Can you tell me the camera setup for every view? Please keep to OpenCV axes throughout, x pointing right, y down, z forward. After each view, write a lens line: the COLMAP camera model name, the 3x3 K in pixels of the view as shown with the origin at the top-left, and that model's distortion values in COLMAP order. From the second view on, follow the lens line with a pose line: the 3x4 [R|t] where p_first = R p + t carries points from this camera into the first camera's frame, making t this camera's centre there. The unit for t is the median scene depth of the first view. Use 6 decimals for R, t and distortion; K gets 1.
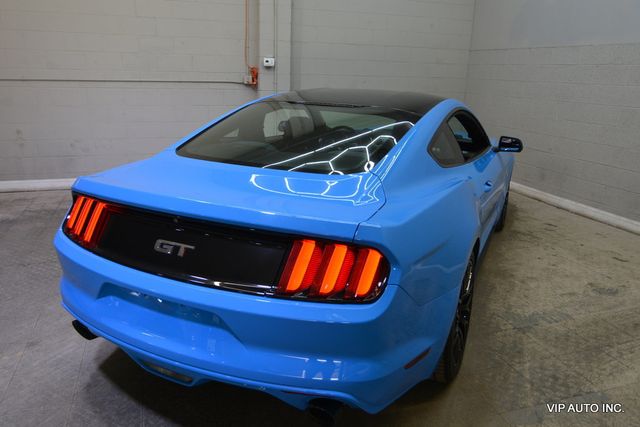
lens RADIAL K [[484.8, 0, 316.2], [0, 484.8, 210.5], [0, 0, 1]] dist [-0.014431, 0.005968]
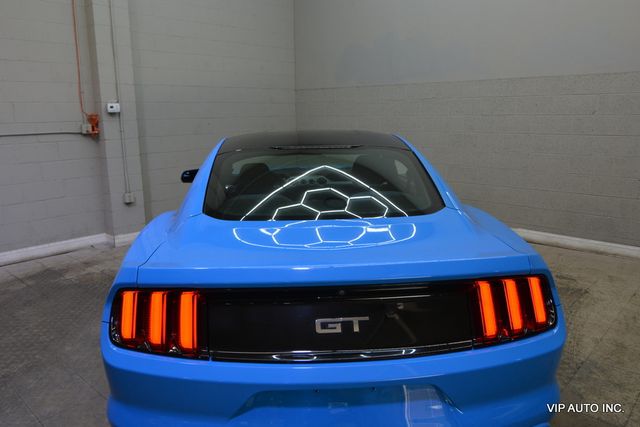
lens RADIAL K [[481.5, 0, 315.7], [0, 481.5, 210.1], [0, 0, 1]] dist [-0.013661, 0.007056]
pose [[0.873558, -0.135925, 0.467356, -0.403733], [0.171222, 0.984657, -0.033664, -0.057281], [-0.455610, 0.109429, 0.883428, 0.148642]]
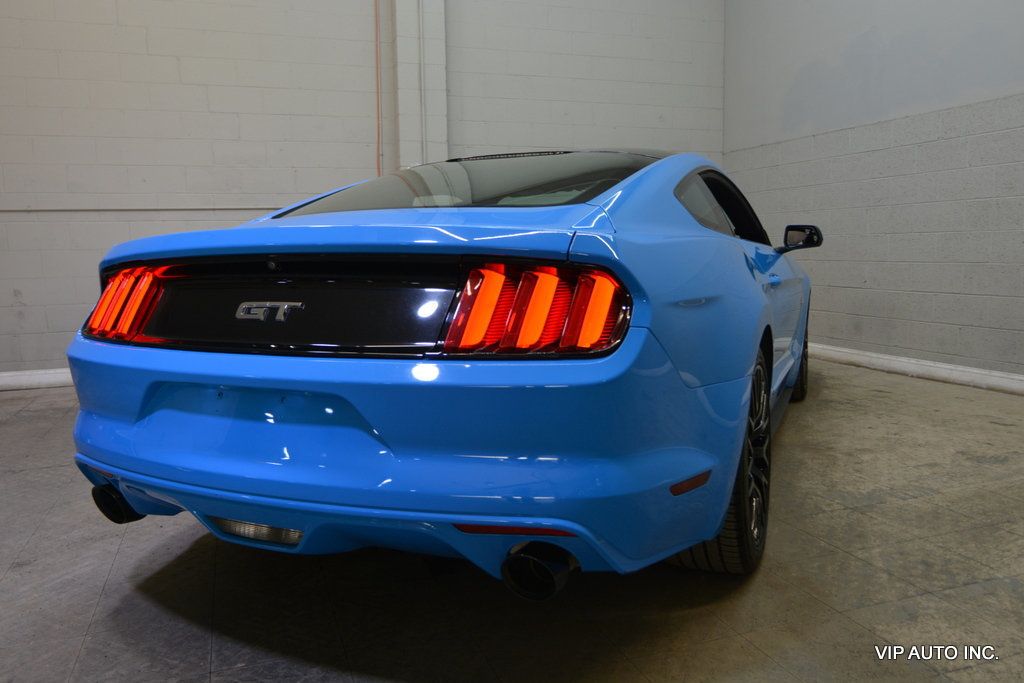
lens RADIAL K [[775.6, 0, 506.0], [0, 775.6, 336.6], [0, 0, 1]] dist [-0.014431, 0.005968]
pose [[0.998649, -0.048612, 0.018380, -0.011785], [0.051001, 0.984691, -0.166683, 0.163344], [-0.009996, 0.167395, 0.985839, 0.034577]]
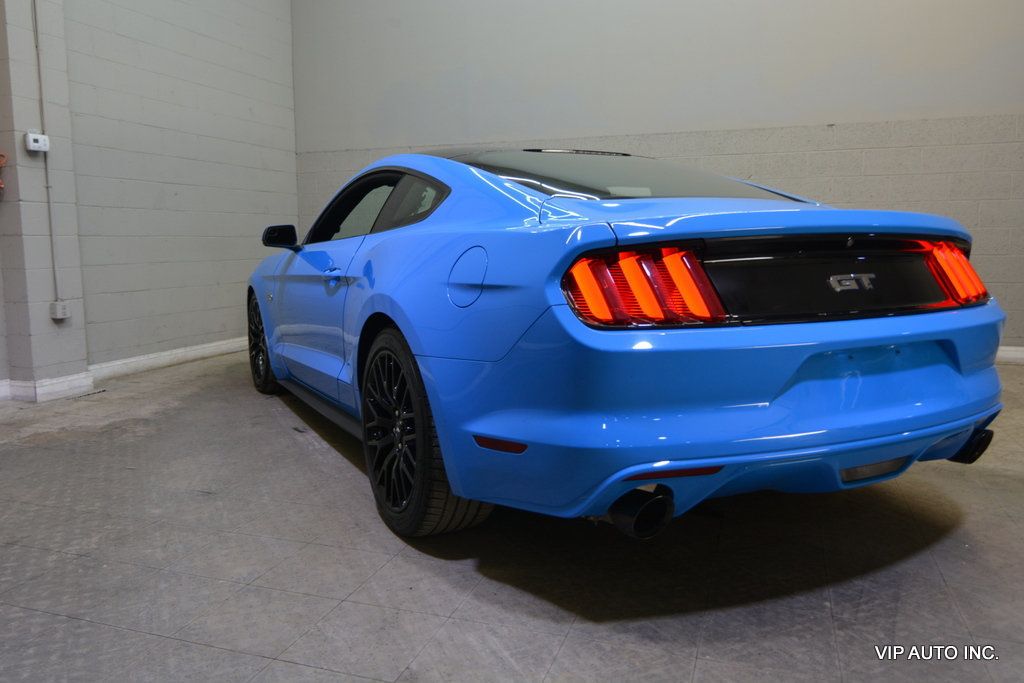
lens RADIAL K [[772.1, 0, 505.1], [0, 772.1, 335.2], [0, 0, 1]] dist [-0.013330, 0.006245]
pose [[0.603208, -0.129287, 0.787036, -0.852984], [0.247249, 0.968475, -0.030407, 0.035268], [-0.758293, 0.212936, 0.616157, 0.412684]]
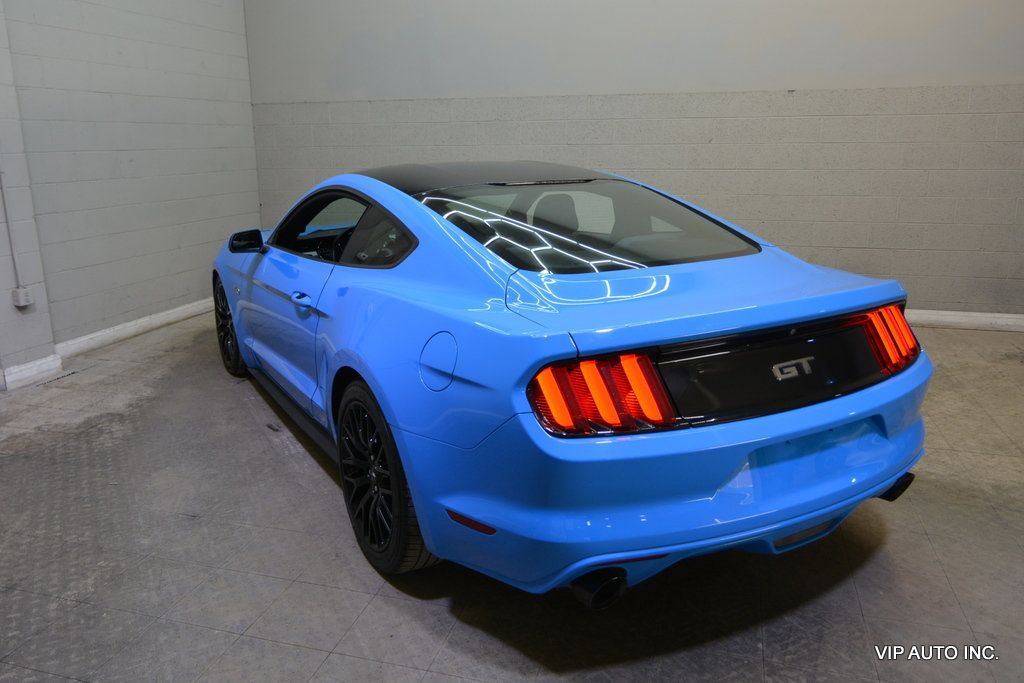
lens RADIAL K [[770.4, 0, 505.2], [0, 770.4, 336.0], [0, 0, 1]] dist [-0.013661, 0.007056]
pose [[0.562847, -0.234768, 0.792520, -0.860720], [0.253620, 0.961617, 0.104739, -0.121904], [-0.786689, 0.142047, 0.600785, 0.361991]]
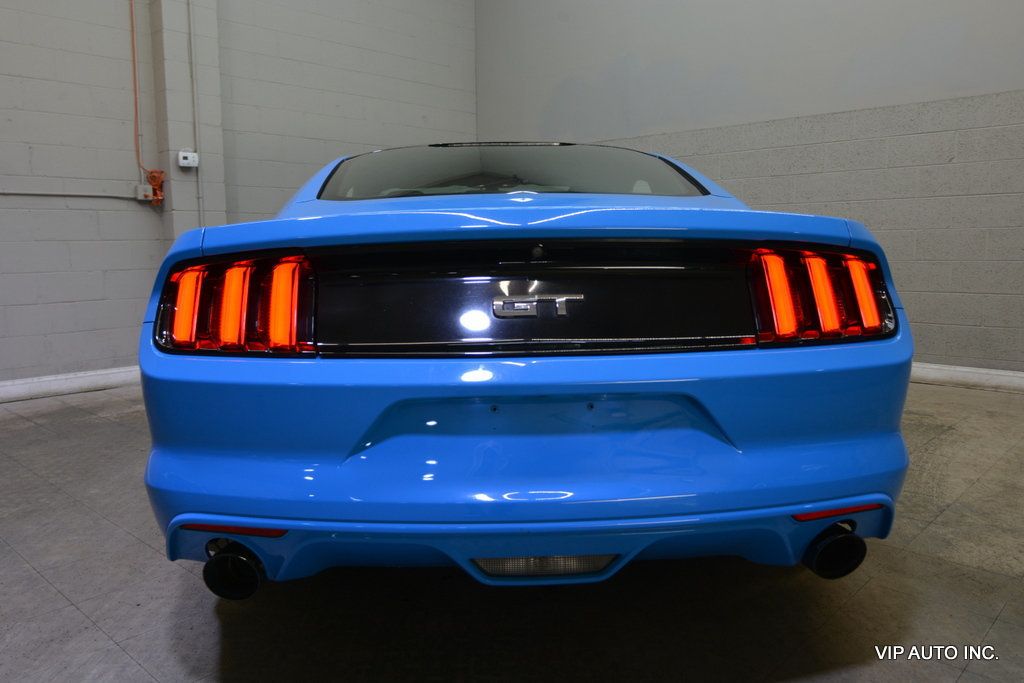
lens RADIAL K [[772.1, 0, 505.1], [0, 772.1, 335.2], [0, 0, 1]] dist [-0.013330, 0.006245]
pose [[0.877968, -0.094363, 0.469327, -0.408713], [0.168511, 0.978553, -0.118483, 0.114437], [-0.448081, 0.183111, 0.875039, 0.180156]]
